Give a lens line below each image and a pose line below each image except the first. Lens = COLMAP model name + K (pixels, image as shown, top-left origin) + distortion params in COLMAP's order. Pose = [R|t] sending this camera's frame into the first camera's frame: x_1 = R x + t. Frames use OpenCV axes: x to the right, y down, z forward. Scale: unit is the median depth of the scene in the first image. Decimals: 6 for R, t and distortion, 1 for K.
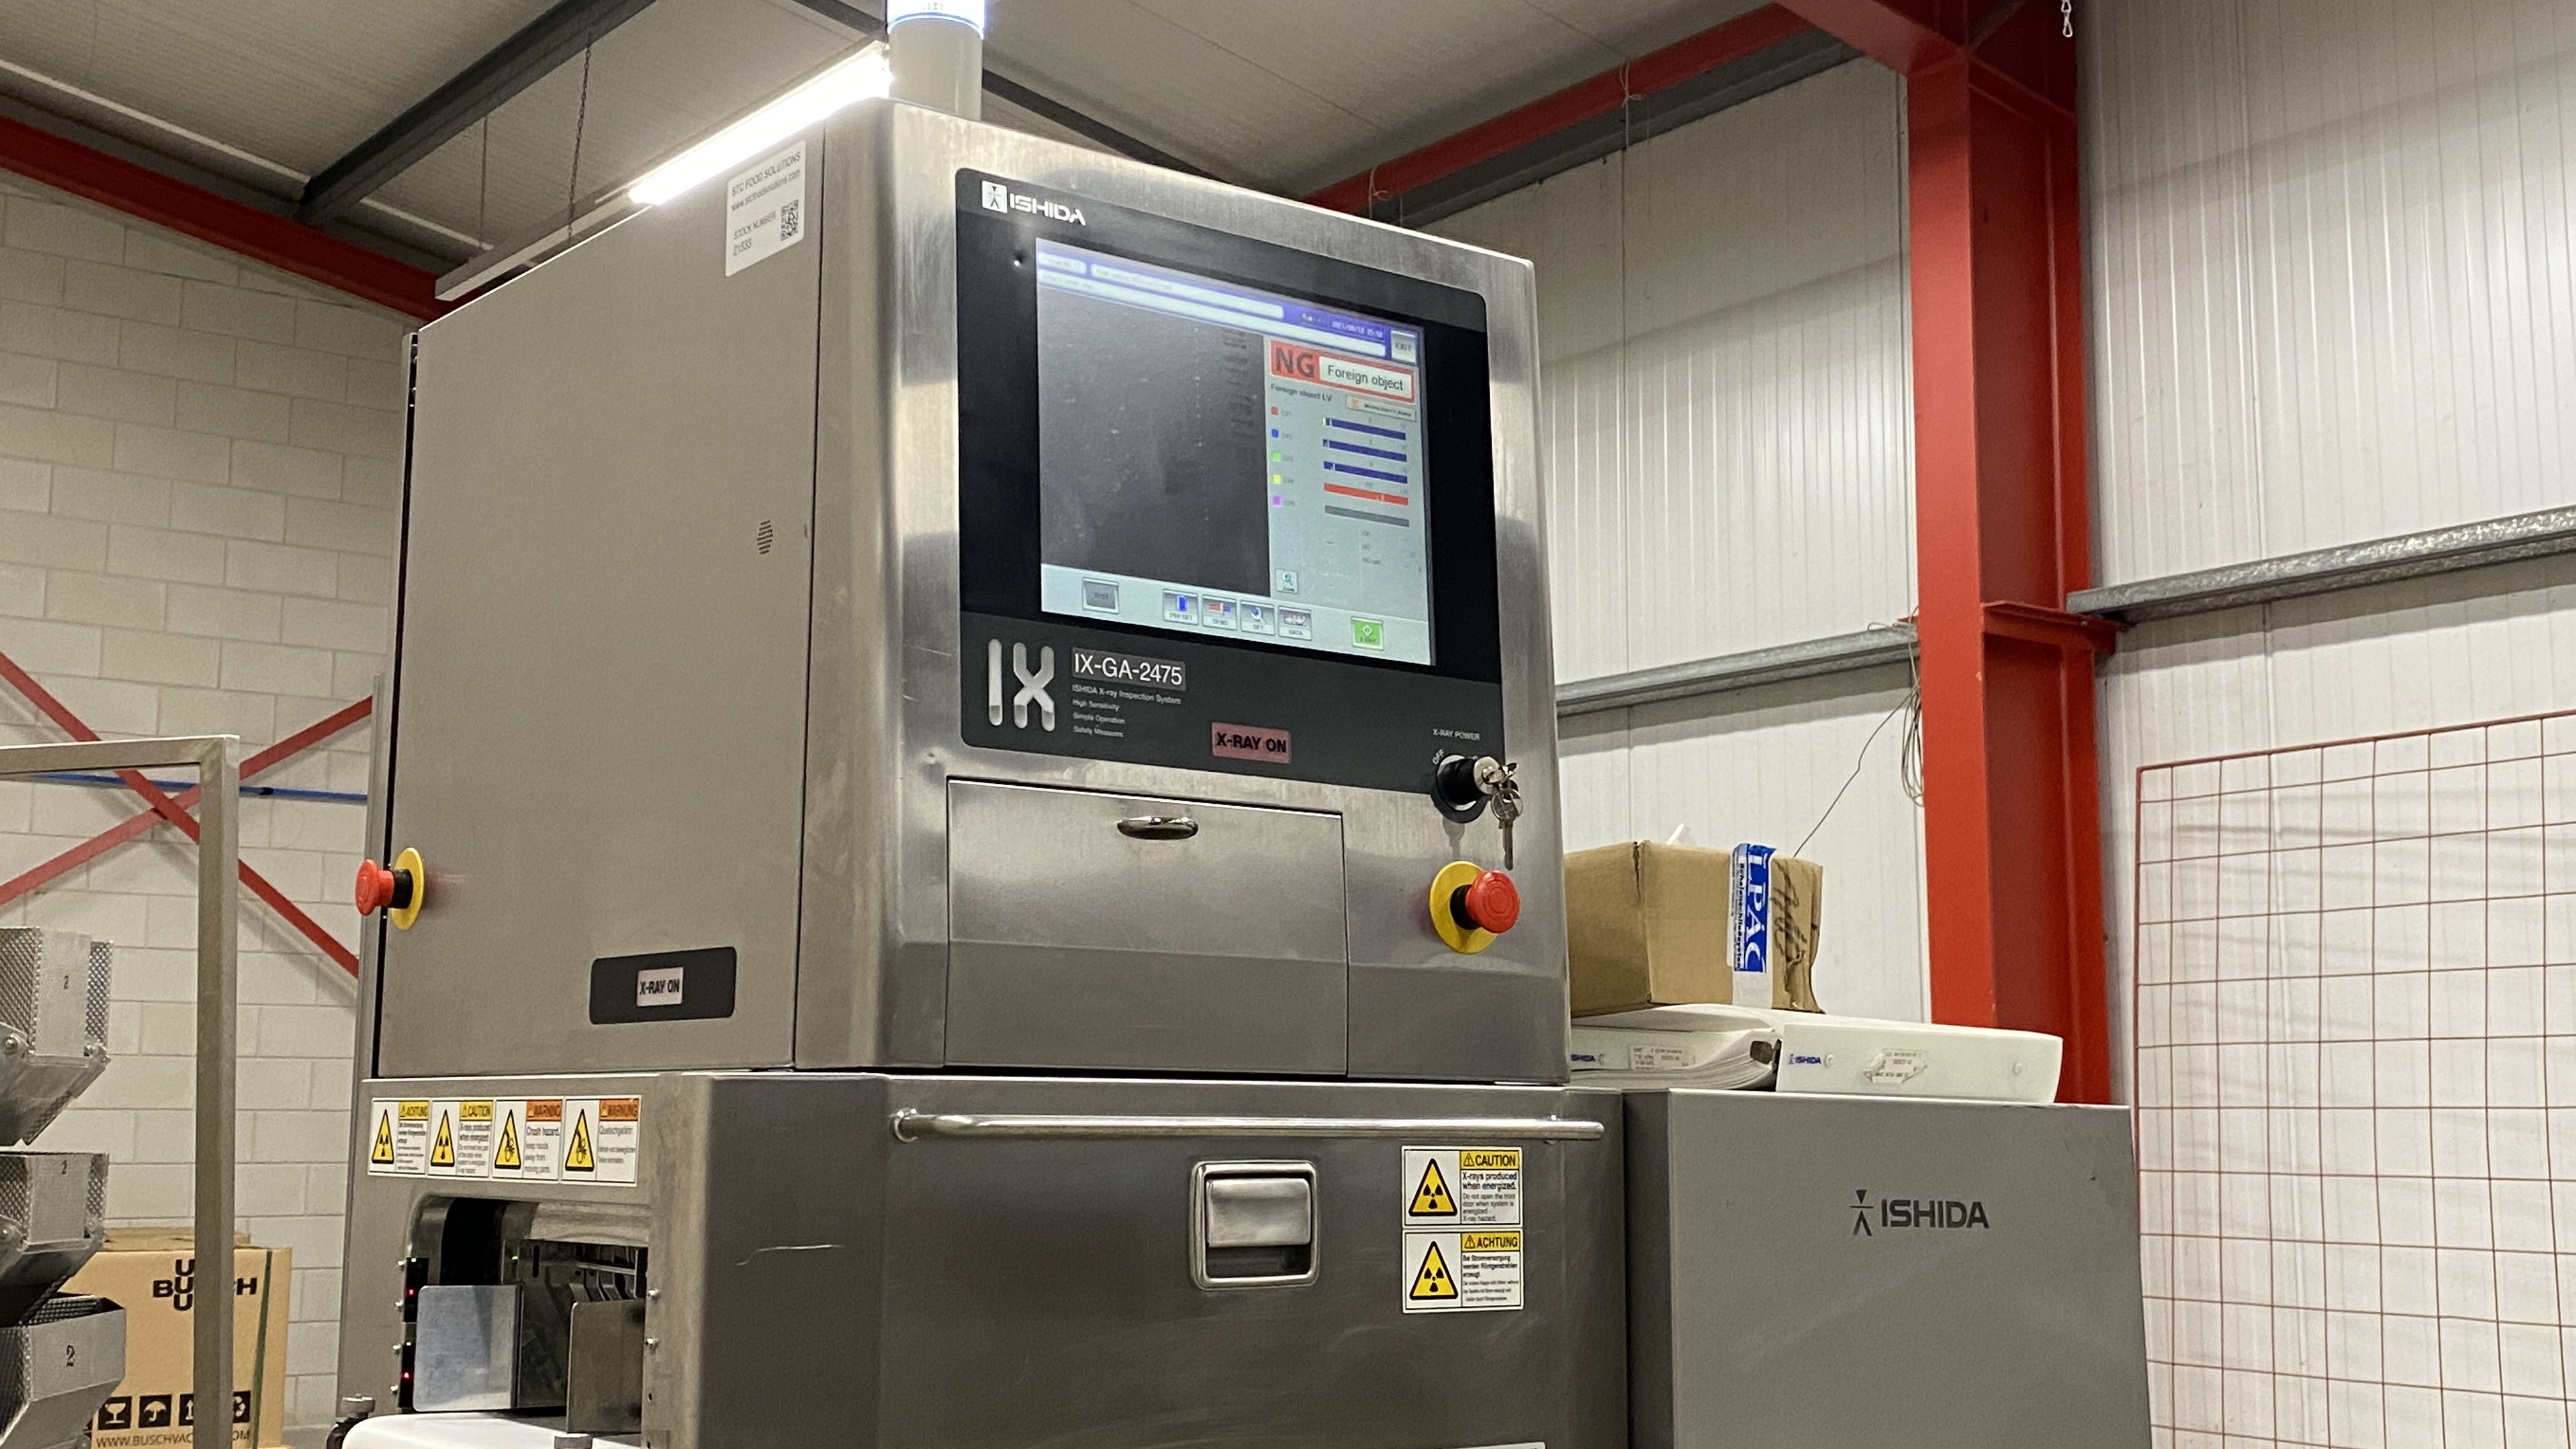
lens RADIAL K [[2933.2, 0, 1266.6], [0, 2933.2, 706.7], [0, 0, 1]] dist [0.008143, 0.000000]
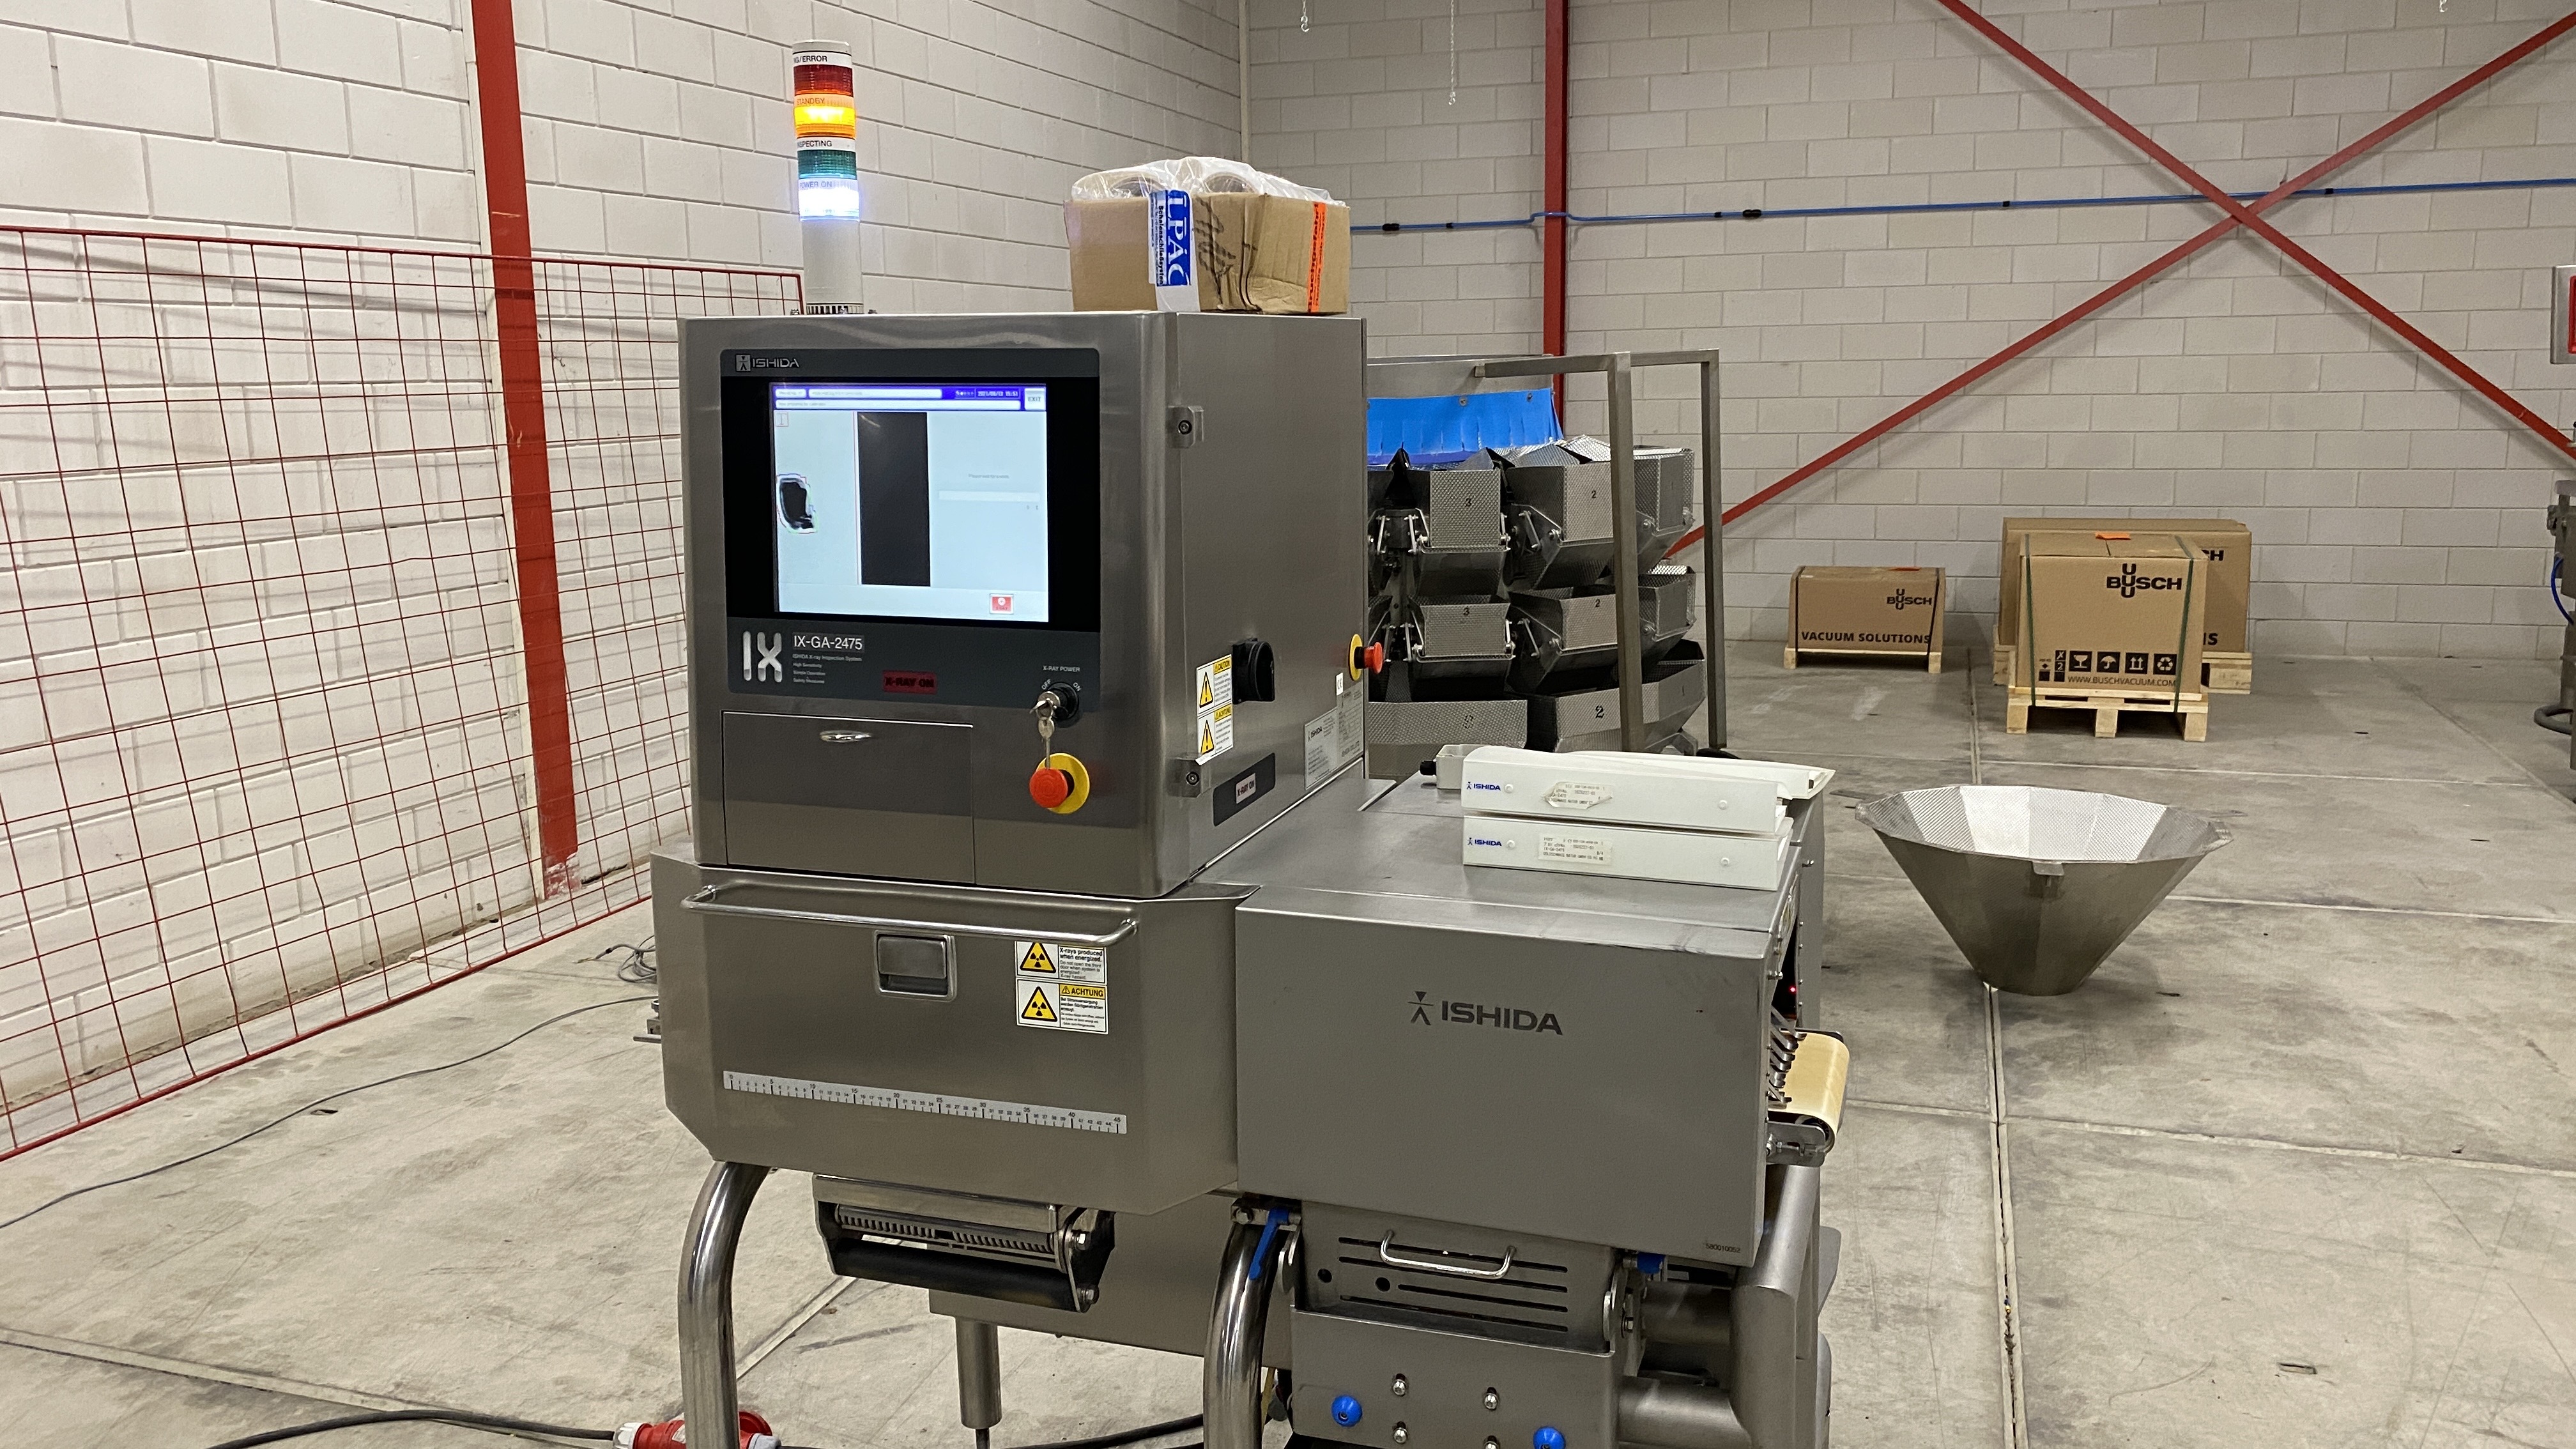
lens RADIAL K [[1979.1, 0, 1322.9], [0, 1979.1, 701.7], [0, 0, 1]] dist [0.027234, -0.011492]
pose [[0.571915, 0.128083, -0.810252, 1.004310], [0.135171, 0.959518, 0.247089, -0.214474], [0.809100, -0.250837, 0.531450, 0.586806]]
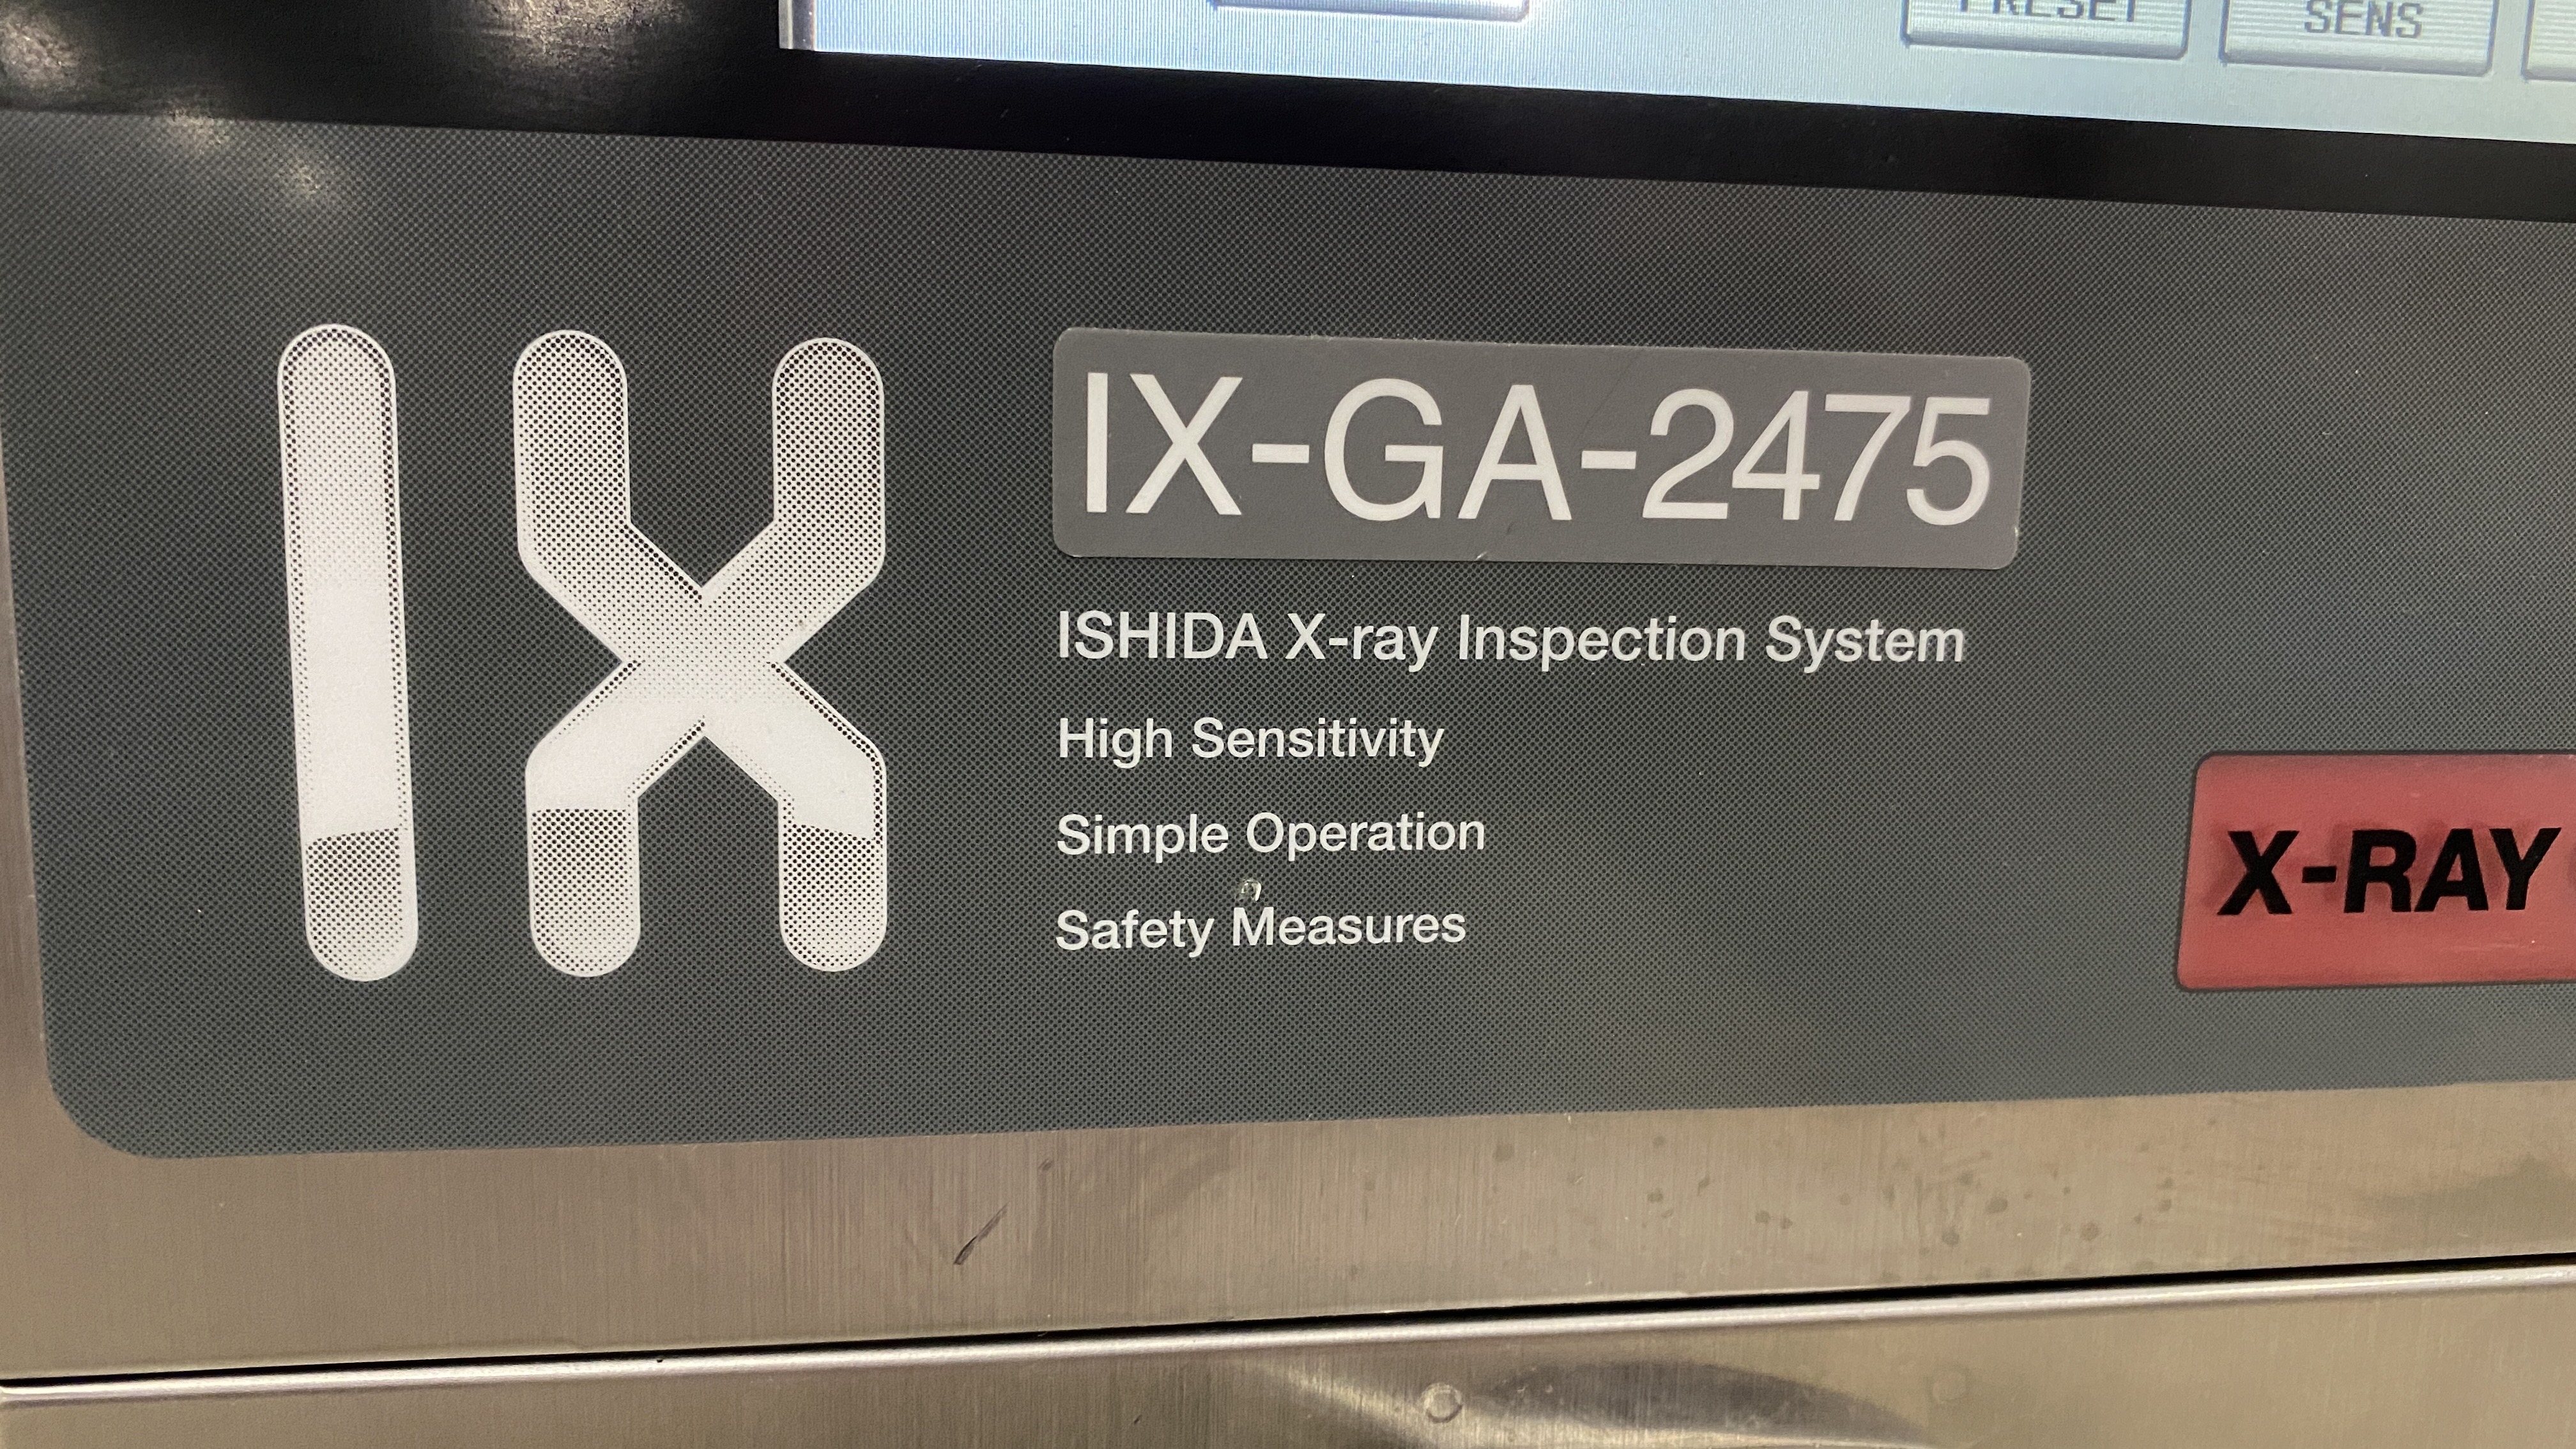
lens RADIAL K [[1979.1, 0, 1298.3], [0, 1979.1, 723.2], [0, 0, 1]] dist [0.027234, -0.011492]
pose [[0.878340, 0.138944, -0.457398, -0.012569], [0.040910, 0.931470, 0.361512, -0.033334], [0.476282, -0.336243, 0.812463, 0.874538]]
